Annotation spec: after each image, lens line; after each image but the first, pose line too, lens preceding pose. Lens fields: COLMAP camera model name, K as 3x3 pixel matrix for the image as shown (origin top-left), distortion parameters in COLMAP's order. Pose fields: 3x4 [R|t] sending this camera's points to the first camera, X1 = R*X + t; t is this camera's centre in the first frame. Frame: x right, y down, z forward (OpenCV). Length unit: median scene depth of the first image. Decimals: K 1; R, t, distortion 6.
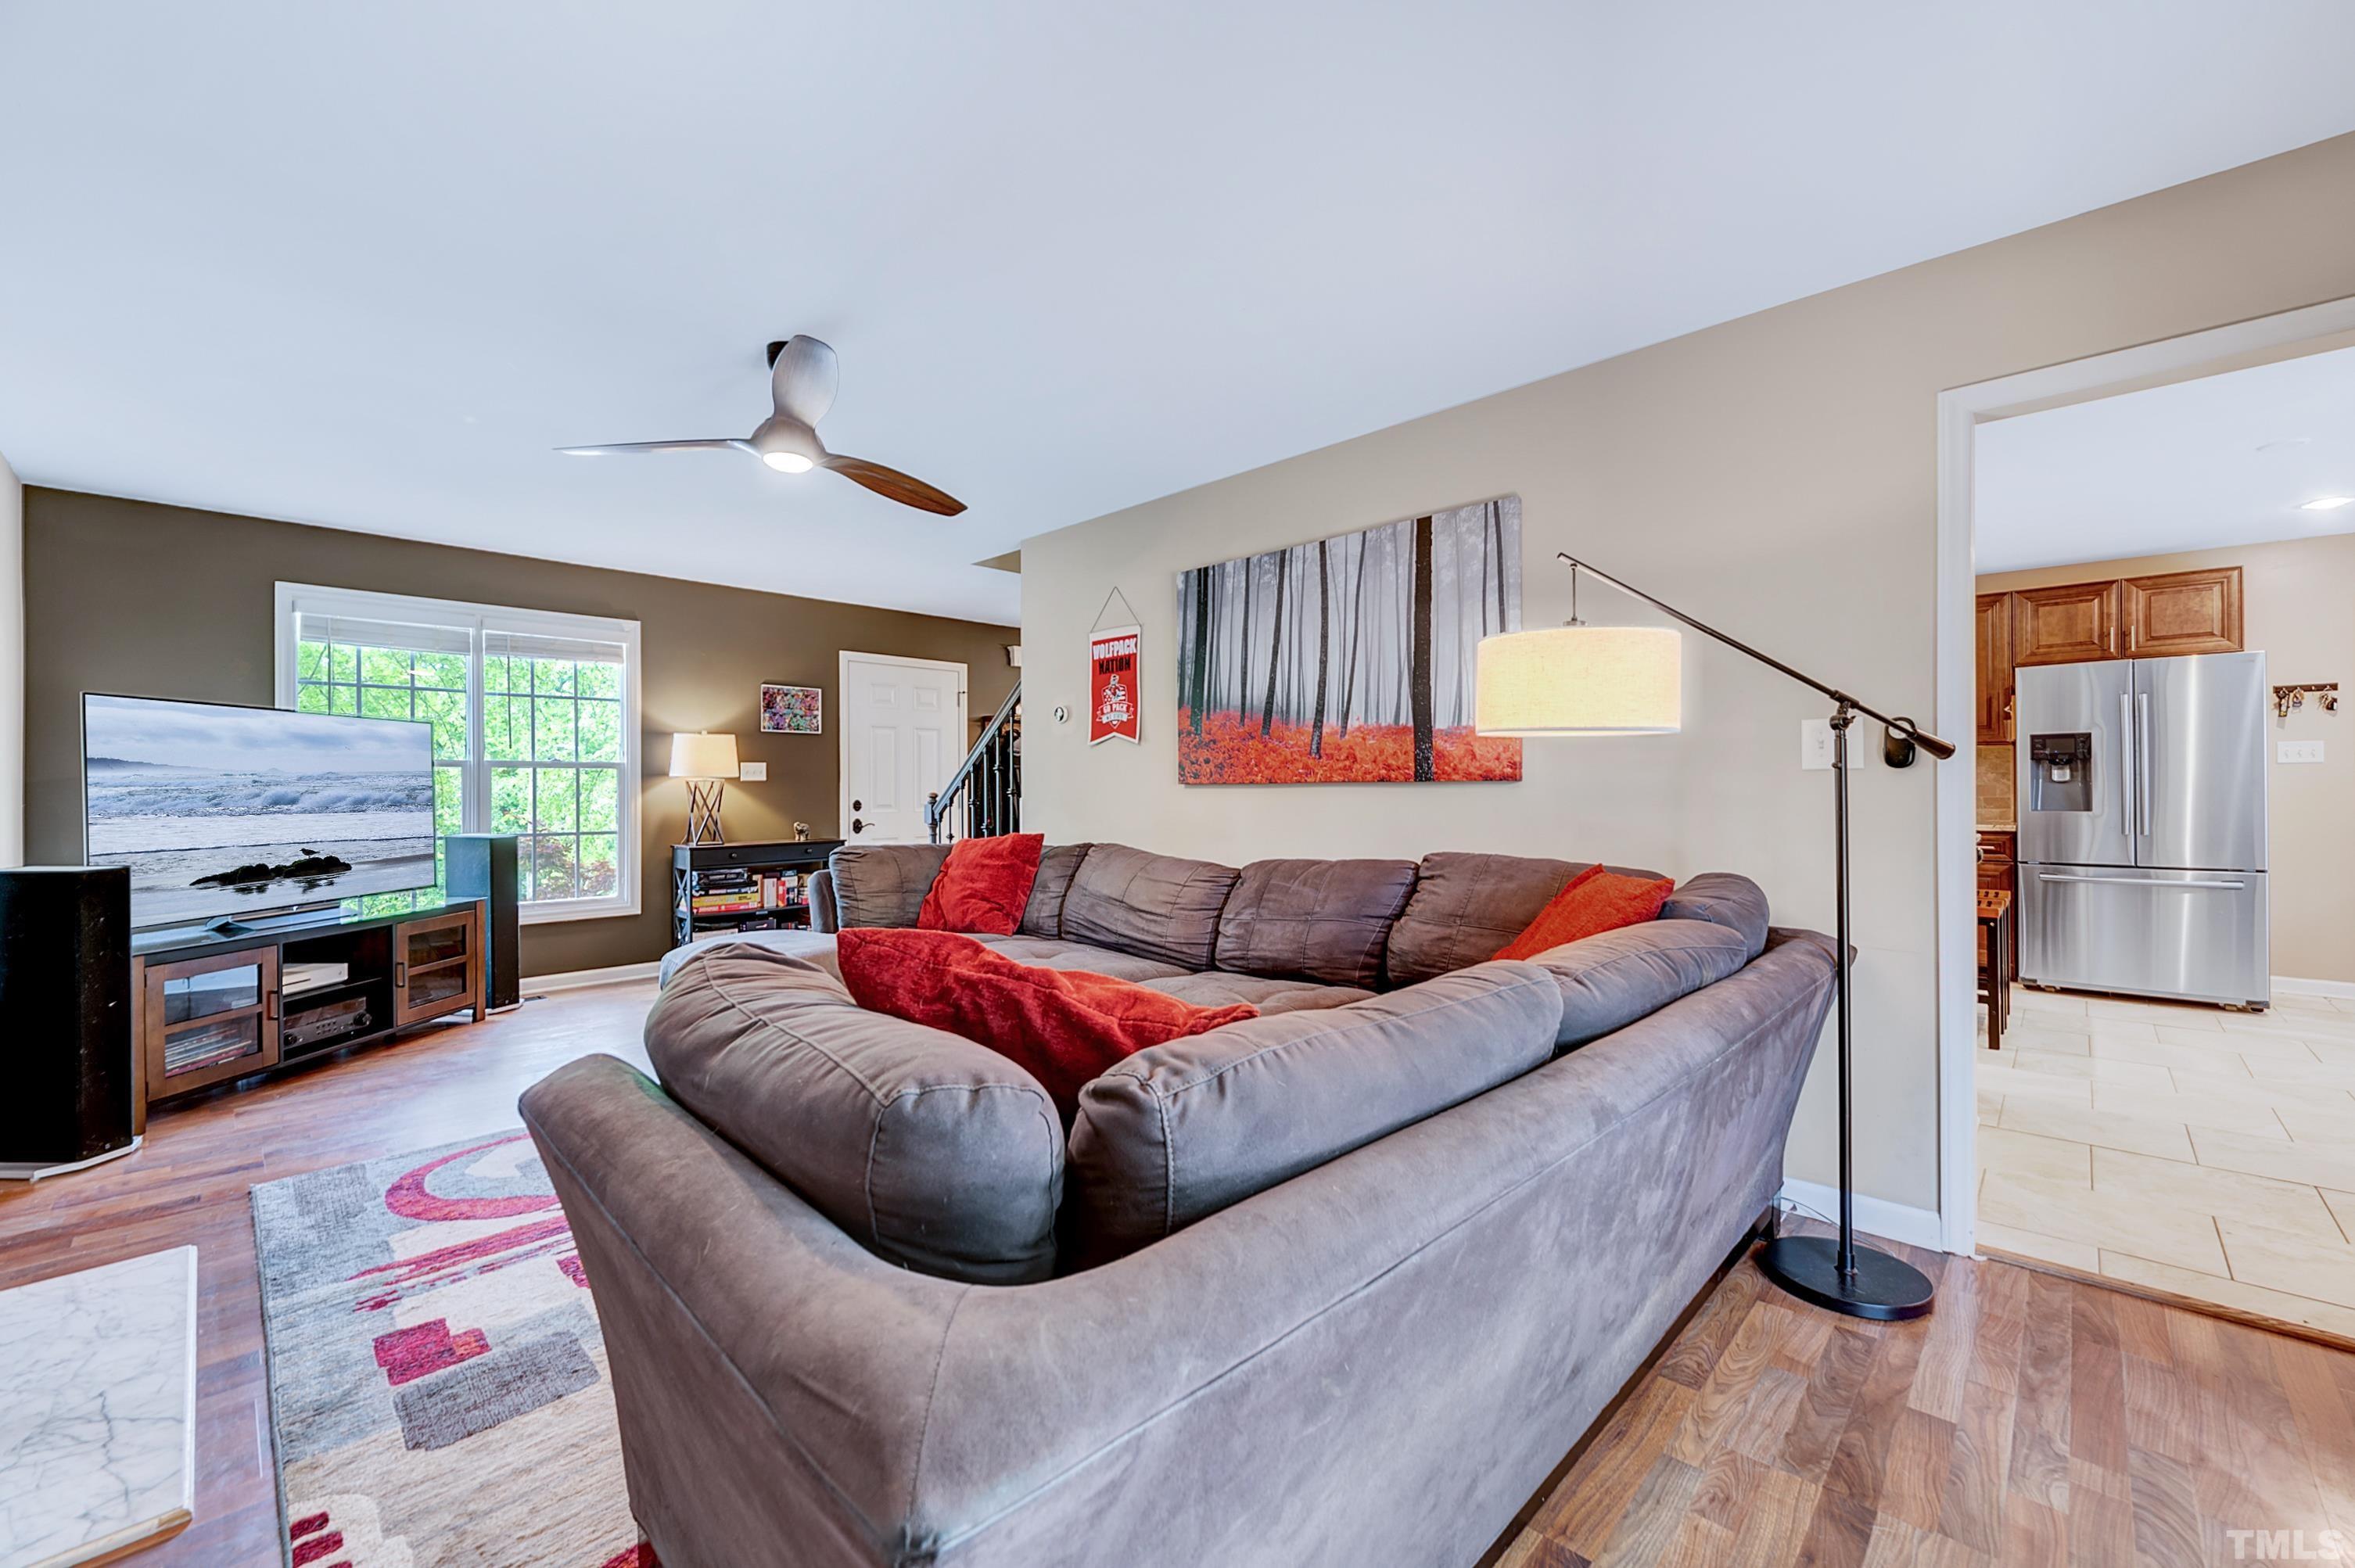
lens RADIAL K [[939.7, 0, 1190.2], [0, 939.7, 787.7], [0, 0, 1]] dist [-0.000460, 0.001360]
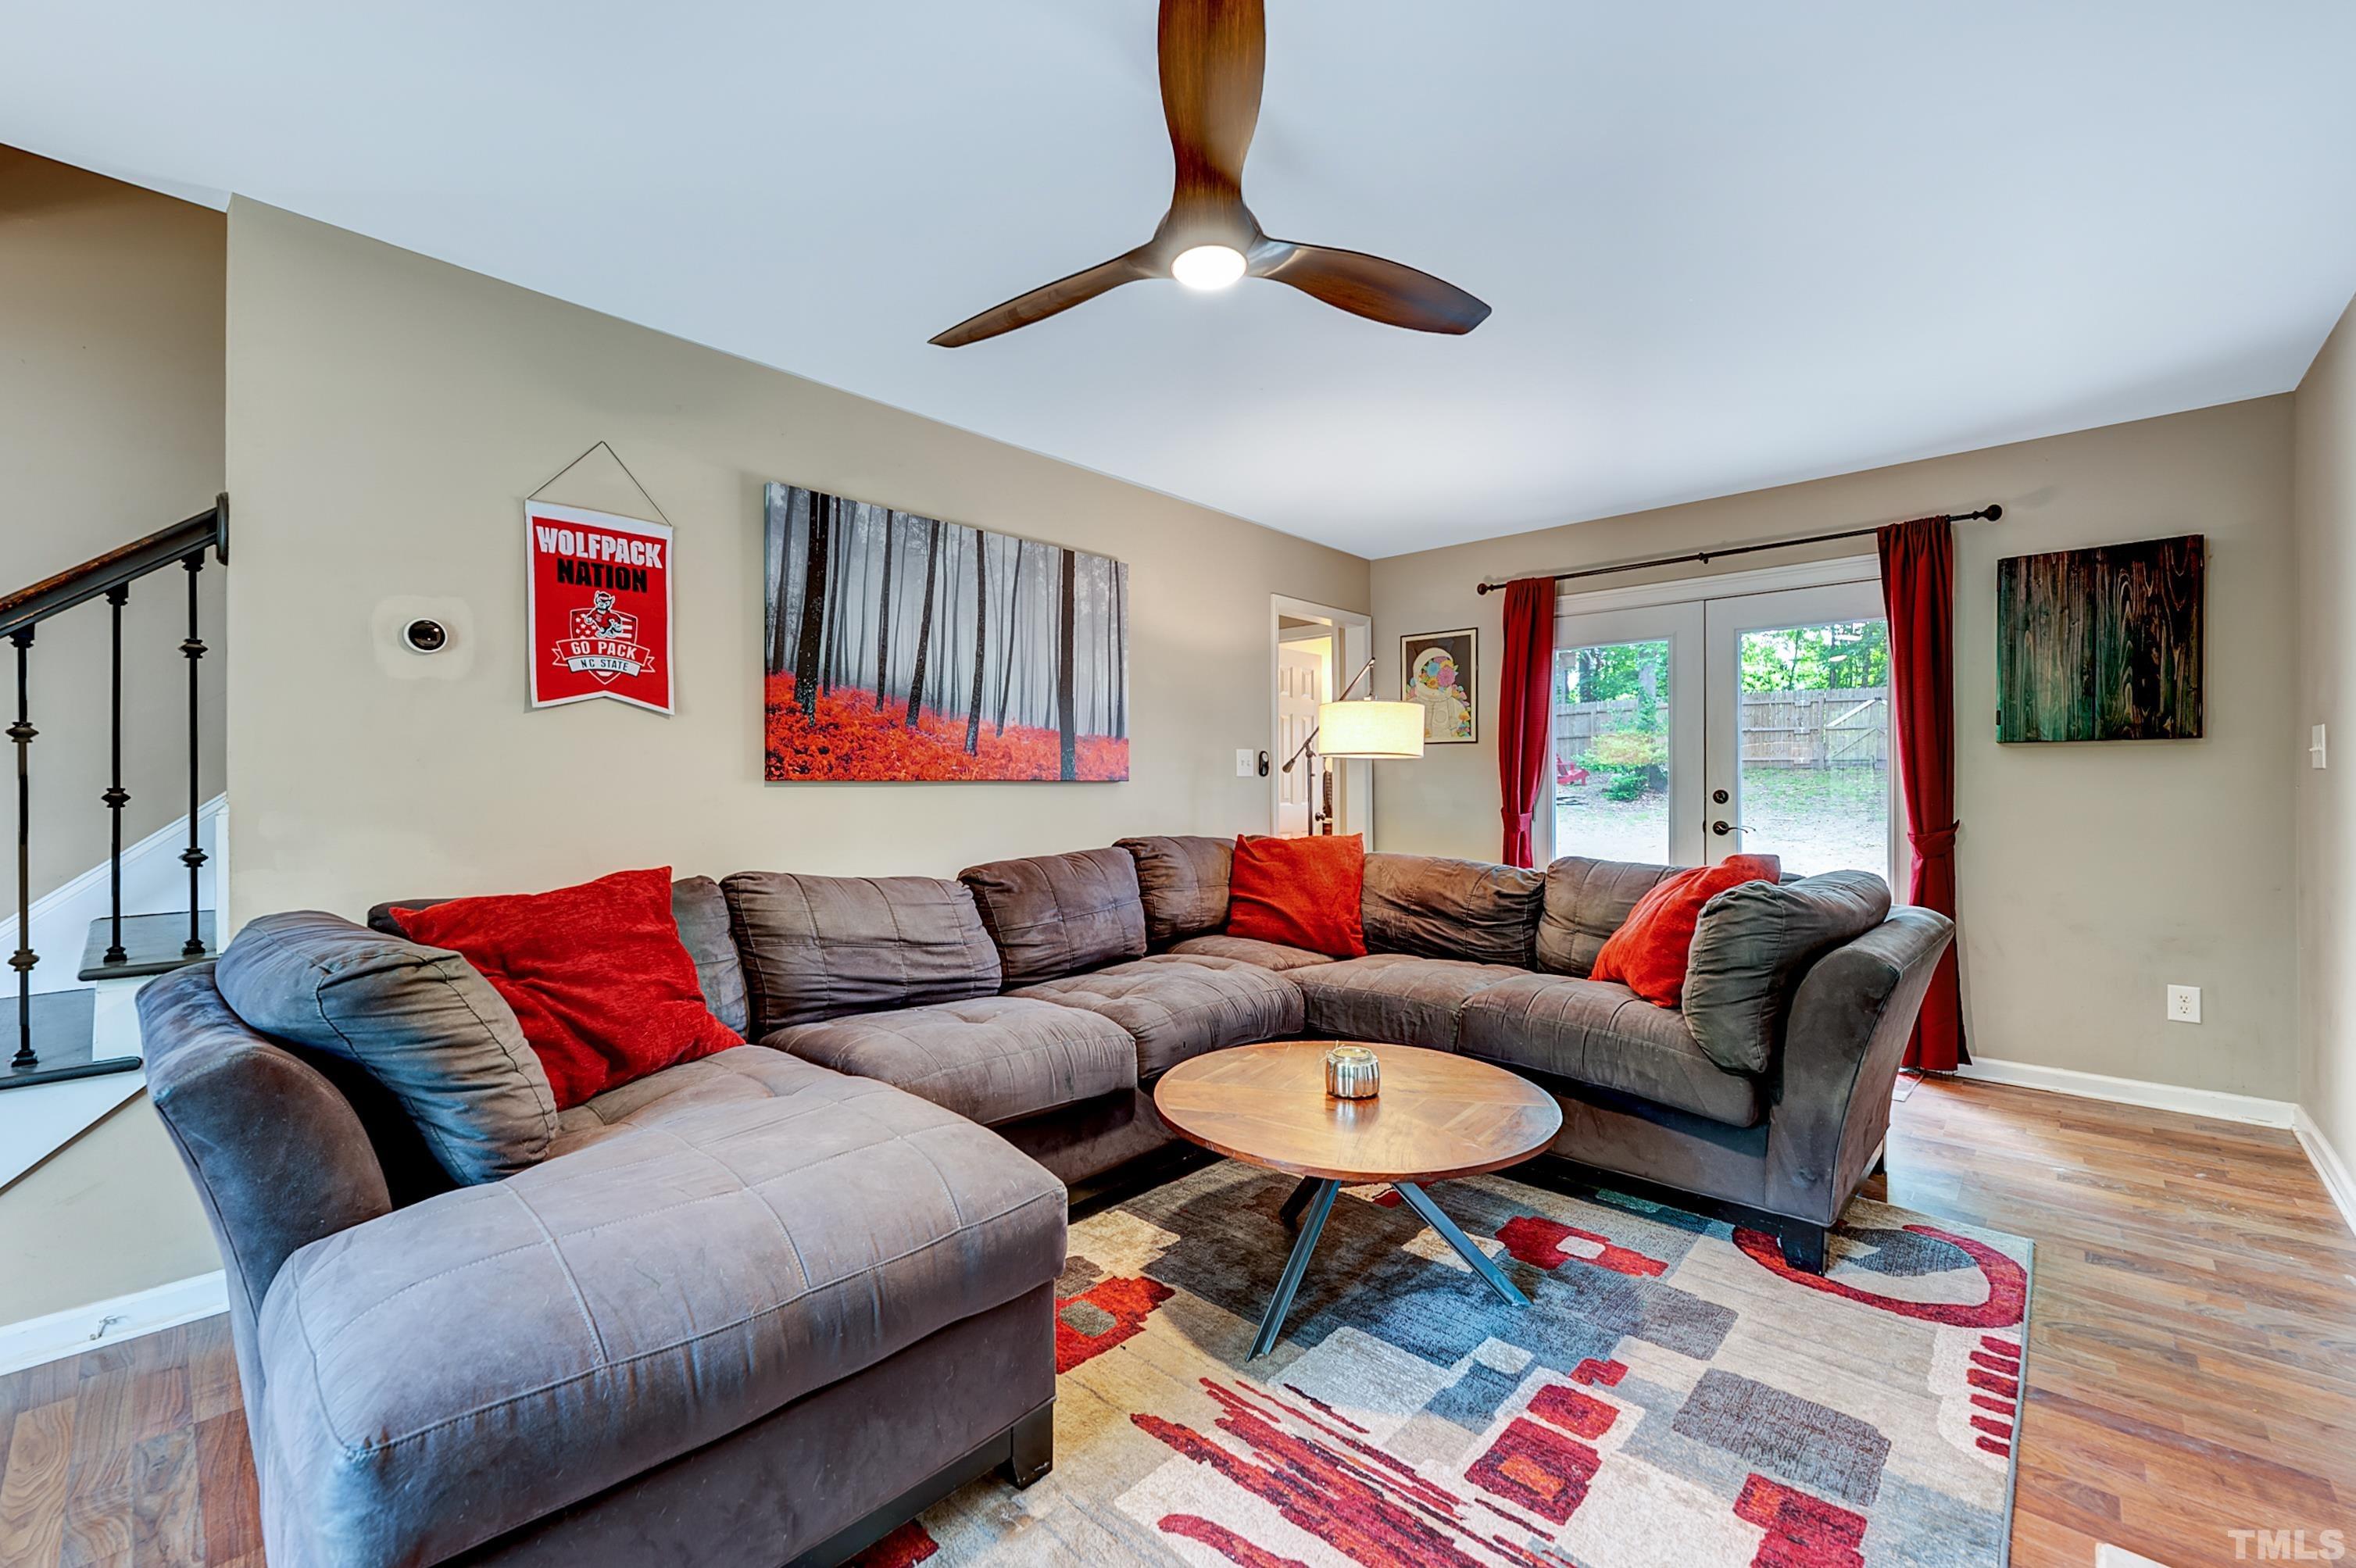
lens RADIAL K [[940.1, 0, 1193.5], [0, 940.1, 788.6], [0, 0, 1]] dist [-0.000460, 0.001360]
pose [[-0.016141, 0.003321, 0.999864, -0.809105], [0.005868, 0.999978, -0.003226, 0.007032], [-0.999853, 0.005815, -0.016160, 0.779641]]
